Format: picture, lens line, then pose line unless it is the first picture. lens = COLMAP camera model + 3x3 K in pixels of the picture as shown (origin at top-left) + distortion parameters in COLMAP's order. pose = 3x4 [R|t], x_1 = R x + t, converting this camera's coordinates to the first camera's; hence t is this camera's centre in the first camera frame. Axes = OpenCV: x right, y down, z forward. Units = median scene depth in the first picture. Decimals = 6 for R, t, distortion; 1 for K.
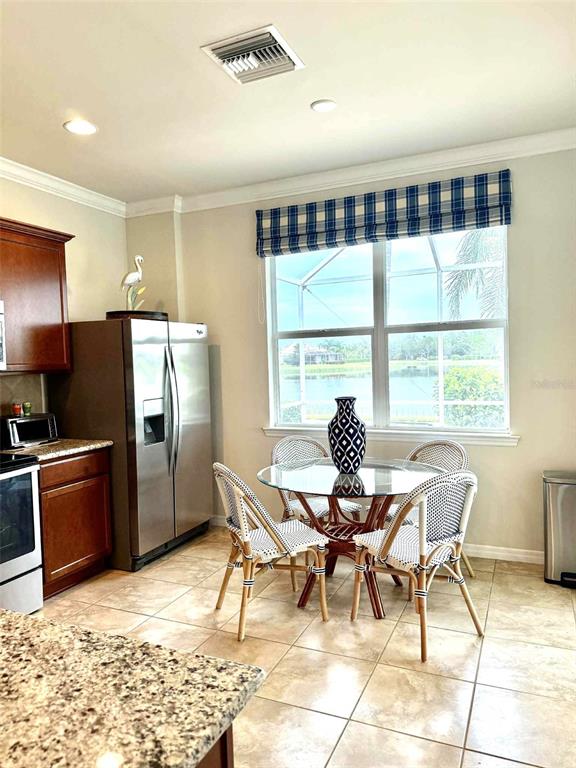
lens RADIAL K [[538.5, 0, 285.3], [0, 538.5, 380.0], [0, 0, 1]] dist [0.073506, -0.109118]
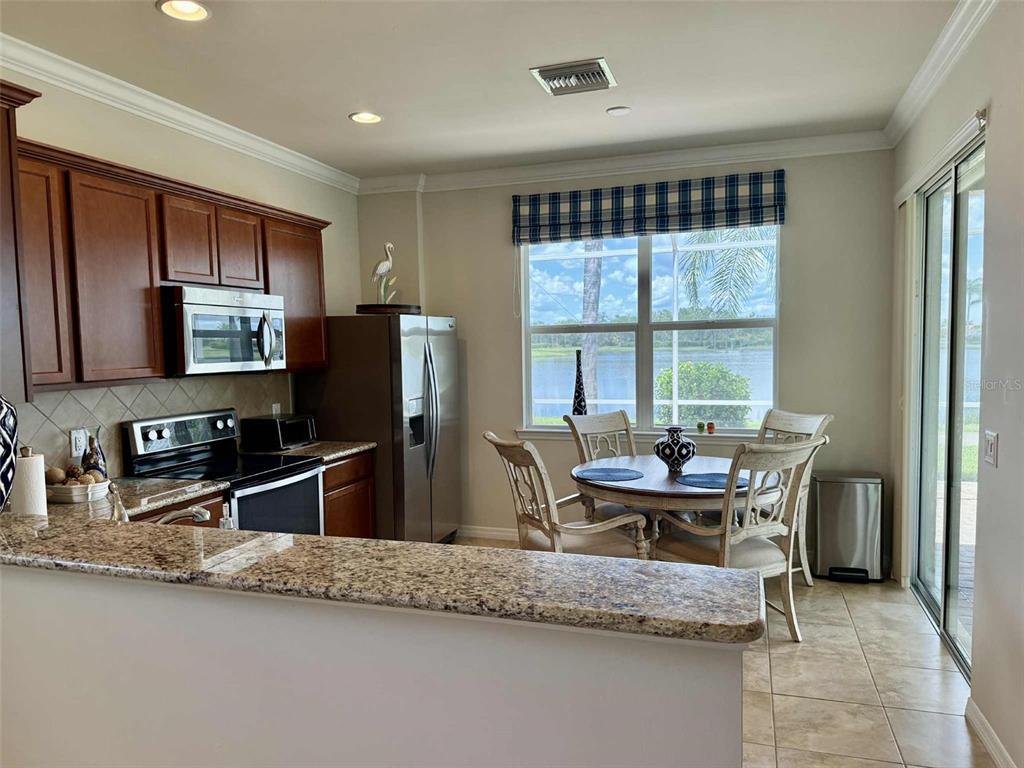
lens RADIAL K [[710.9, 0, 504.1], [0, 710.9, 391.2], [0, 0, 1]] dist [0.074562, -0.099832]
pose [[0.995429, 0.003137, 0.095449, -0.210389], [-0.005757, 0.999614, 0.027190, -0.012525], [-0.095327, -0.027615, 0.995063, -0.256019]]
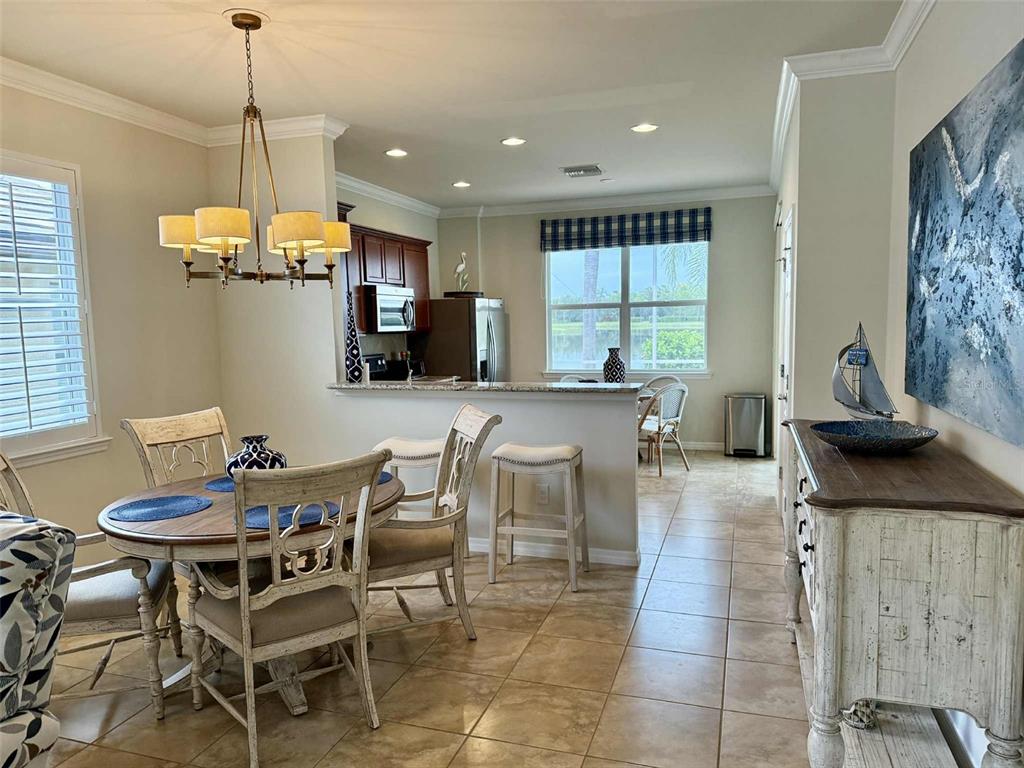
lens RADIAL K [[710.9, 0, 504.1], [0, 710.9, 391.2], [0, 0, 1]] dist [0.074562, -0.099832]
pose [[0.994998, -0.002663, 0.099859, -0.390702], [-0.003372, 0.998180, 0.060217, 0.031038], [-0.099838, -0.060253, 0.993178, -1.032257]]
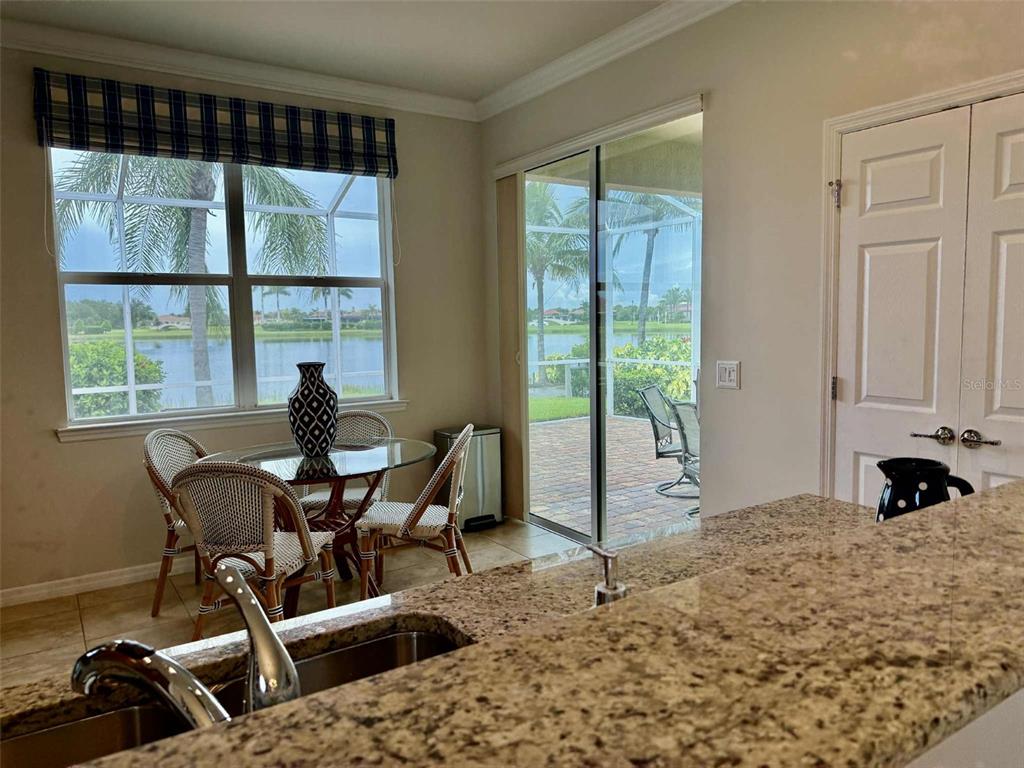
lens RADIAL K [[717.9, 0, 514.9], [0, 717.9, 391.2], [0, 0, 1]] dist [0.073506, -0.109118]
pose [[0.532183, -0.062606, 0.844311, -0.533937], [0.031600, 0.998036, 0.054086, 0.021277], [-0.846039, -0.002104, 0.533117, 0.140161]]
